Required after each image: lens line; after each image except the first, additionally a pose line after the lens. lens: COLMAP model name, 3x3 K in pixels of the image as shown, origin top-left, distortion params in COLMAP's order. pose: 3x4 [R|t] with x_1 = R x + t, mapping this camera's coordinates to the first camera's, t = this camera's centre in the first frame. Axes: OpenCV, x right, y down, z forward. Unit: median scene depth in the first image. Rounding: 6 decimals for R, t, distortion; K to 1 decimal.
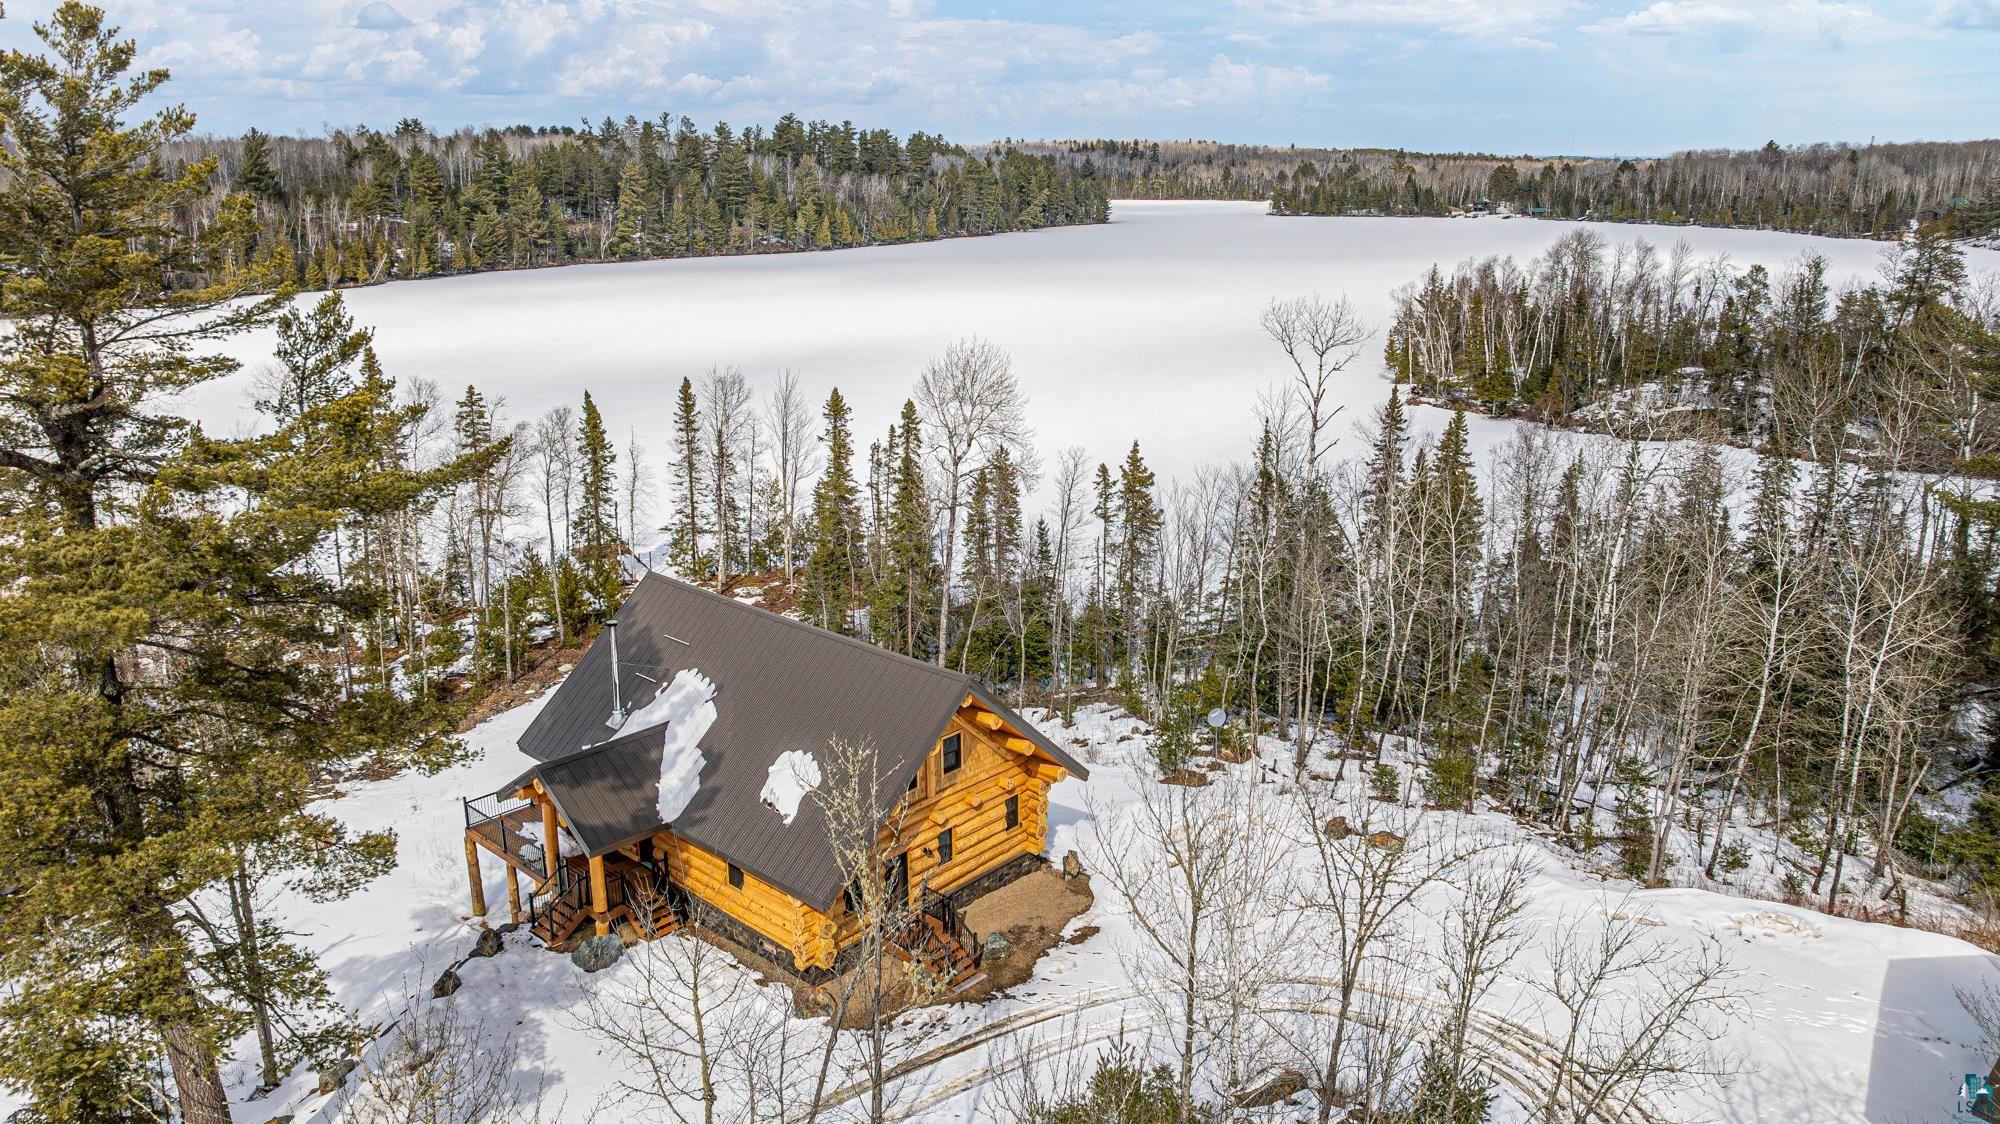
lens RADIAL K [[1393.1, 0, 1000.0], [0, 1393.1, 562.0], [0, 0, 1]] dist [-0.024205, -0.003132]
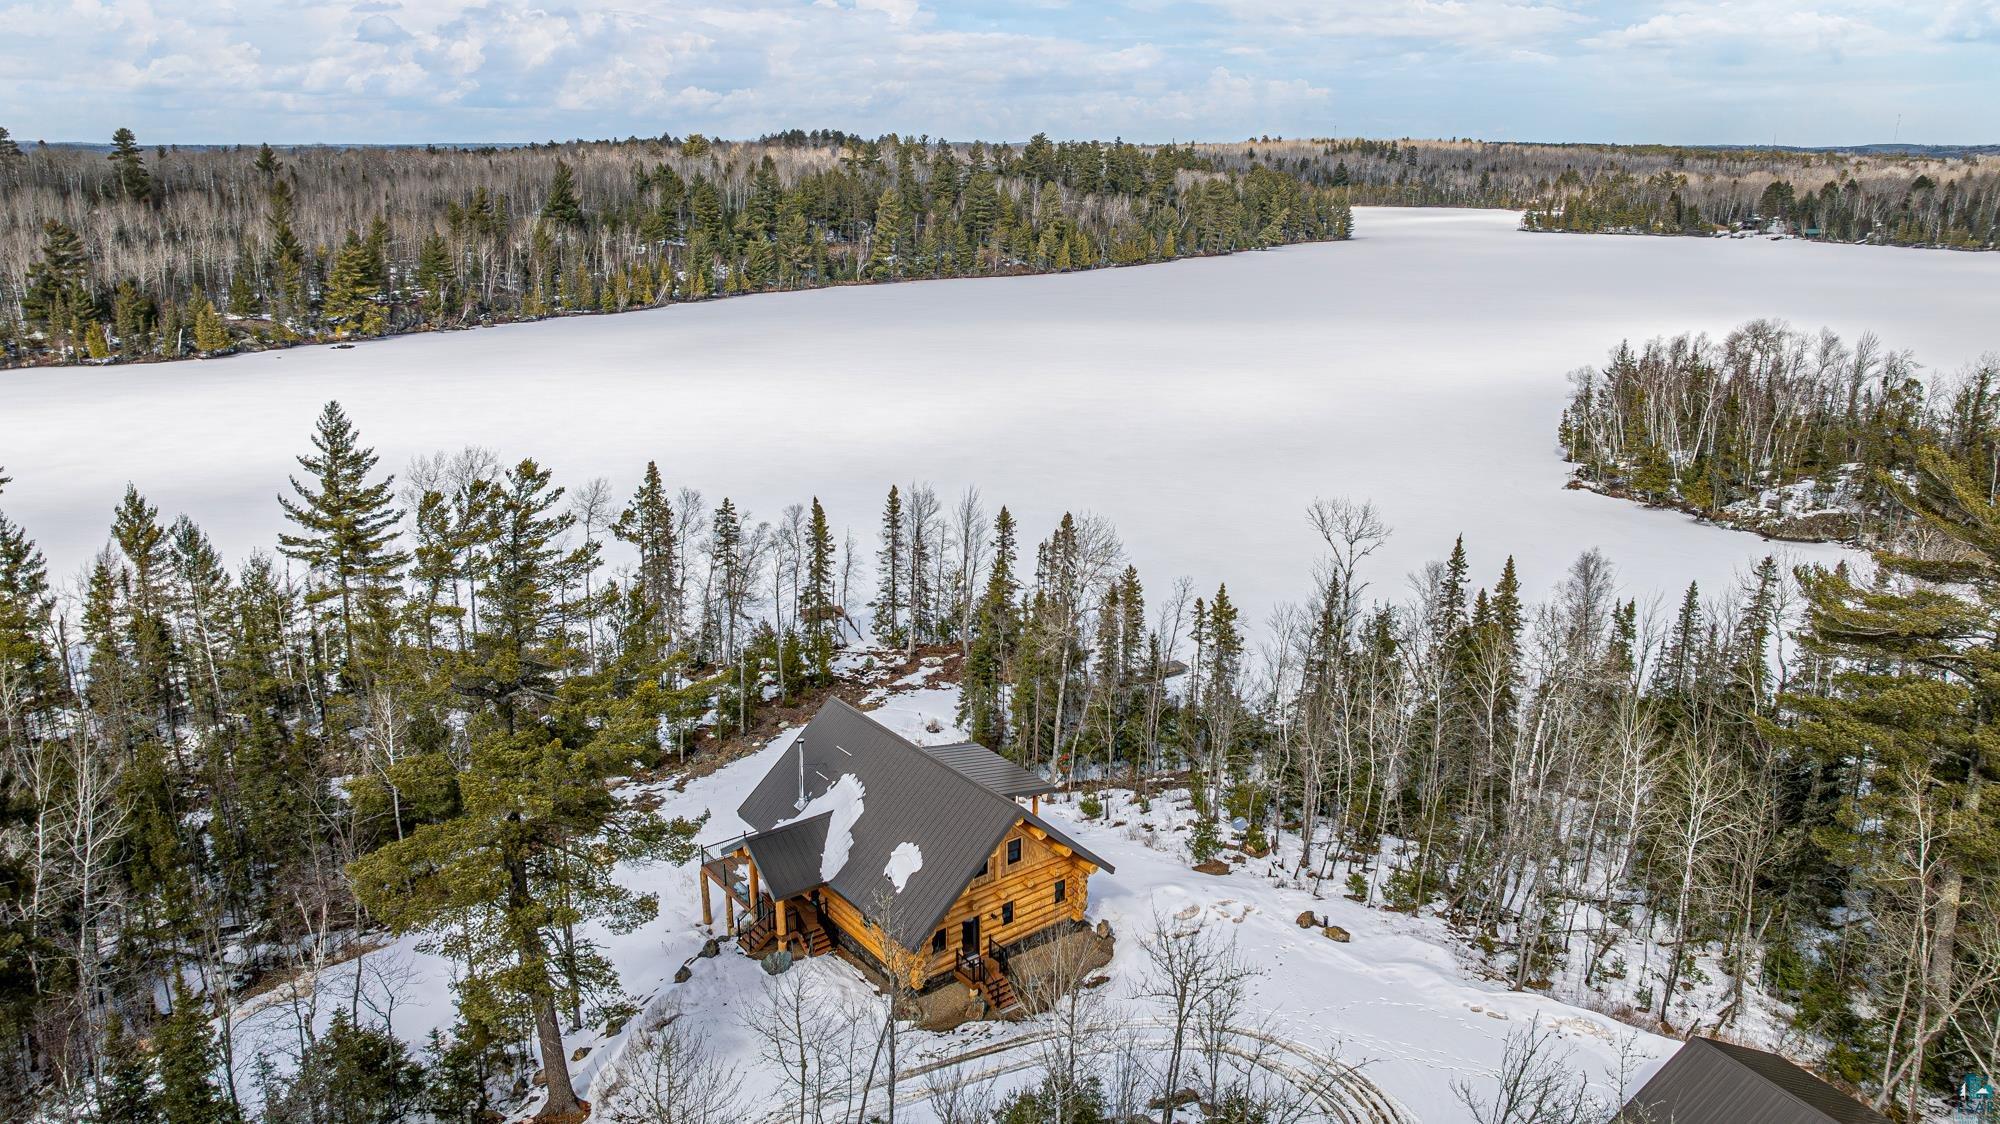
lens RADIAL K [[1393.1, 0, 1000.0], [0, 1393.1, 562.0], [0, 0, 1]] dist [-0.024205, -0.003132]
pose [[0.983622, 0.051712, -0.172666, 0.088098], [-0.049650, 0.998635, 0.016241, -0.089500], [0.173270, -0.007403, 0.984847, -0.212091]]
